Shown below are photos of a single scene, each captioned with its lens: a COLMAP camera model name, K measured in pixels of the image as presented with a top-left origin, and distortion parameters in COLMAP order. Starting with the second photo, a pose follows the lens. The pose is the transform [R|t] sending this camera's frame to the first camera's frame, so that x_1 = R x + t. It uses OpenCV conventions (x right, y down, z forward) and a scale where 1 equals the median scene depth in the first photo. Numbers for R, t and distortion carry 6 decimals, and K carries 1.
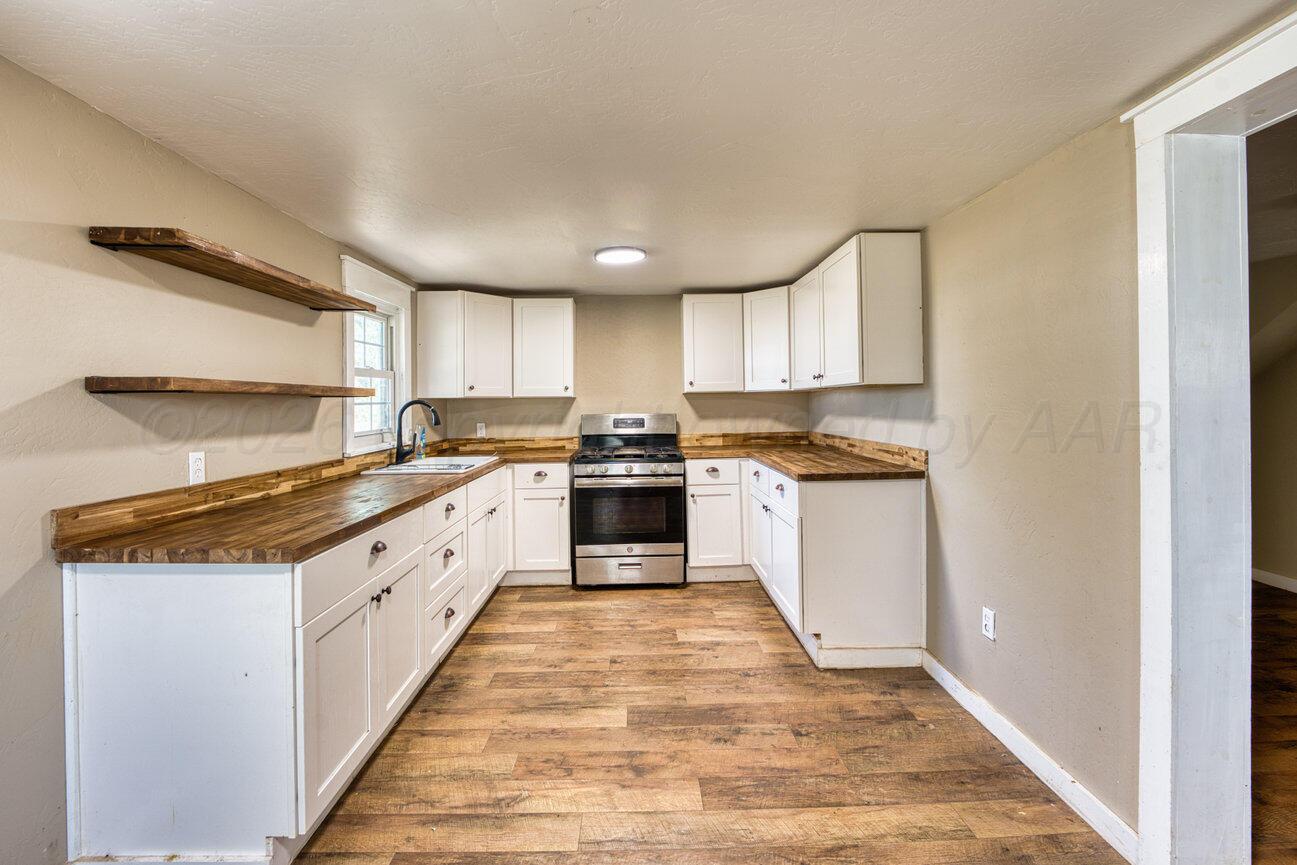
lens RADIAL K [[547.6, 0, 637.1], [0, 547.6, 398.6], [0, 0, 1]] dist [-0.023624, 0.000520]
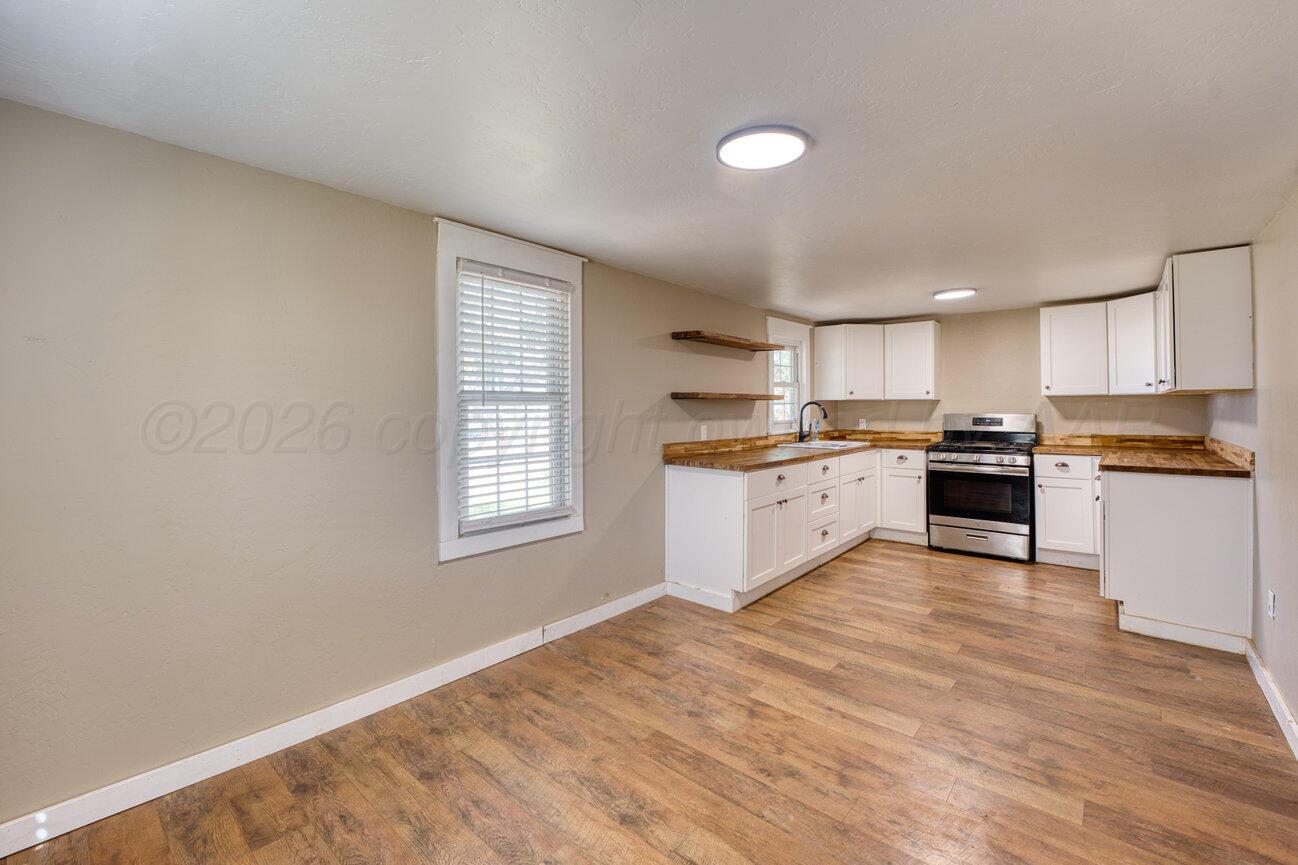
lens RADIAL K [[548.0, 0, 664.5], [0, 548.0, 399.6], [0, 0, 1]] dist [-0.023624, 0.000520]
pose [[0.767009, 0.003272, -0.641628, 0.258516], [-0.001599, 0.999994, 0.003187, -0.006649], [0.641634, -0.001418, 0.767009, -0.432857]]
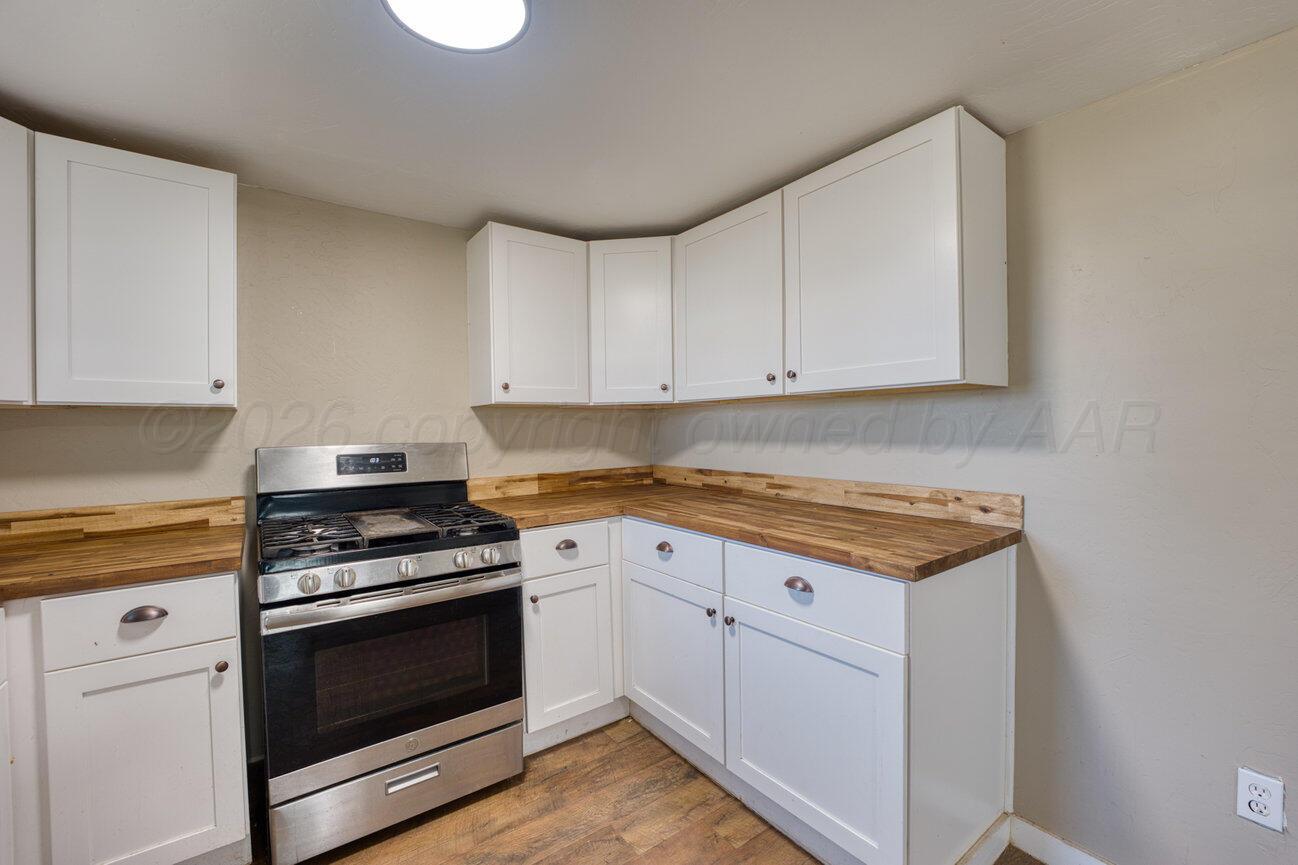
lens RADIAL K [[548.0, 0, 660.3], [0, 548.0, 434.4], [0, 0, 1]] dist [-0.023624, 0.000520]
pose [[0.811337, -0.005784, 0.584550, -0.118616], [-0.002764, 0.999902, 0.013729, 0.014939], [-0.584572, -0.012755, 0.811241, 0.580544]]
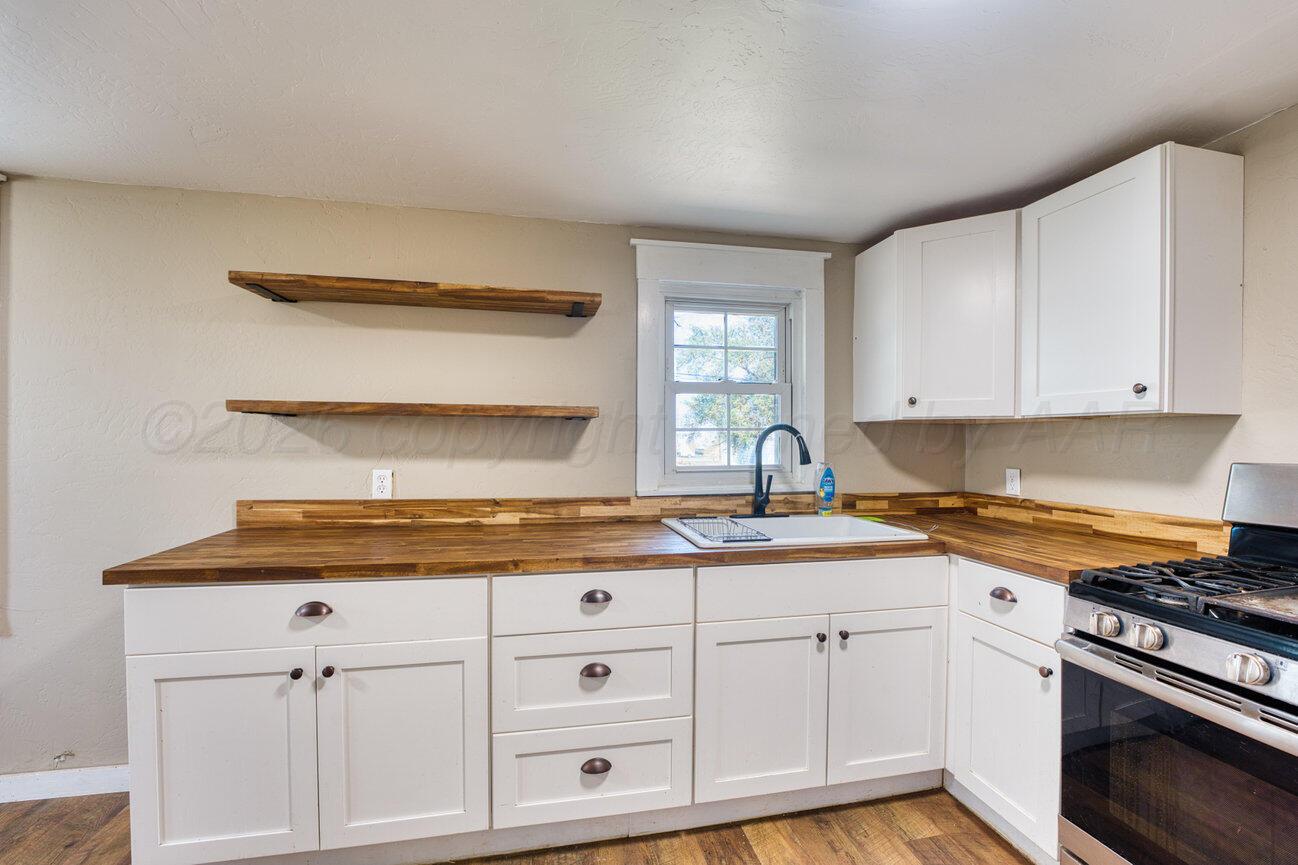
lens RADIAL K [[548.0, 0, 656.1], [0, 548.0, 438.7], [0, 0, 1]] dist [-0.023624, 0.000520]
pose [[0.203403, 0.013205, -0.979006, 0.205774], [-0.001091, 0.999911, 0.013261, 0.011992], [0.979094, -0.001629, 0.203400, 0.729047]]
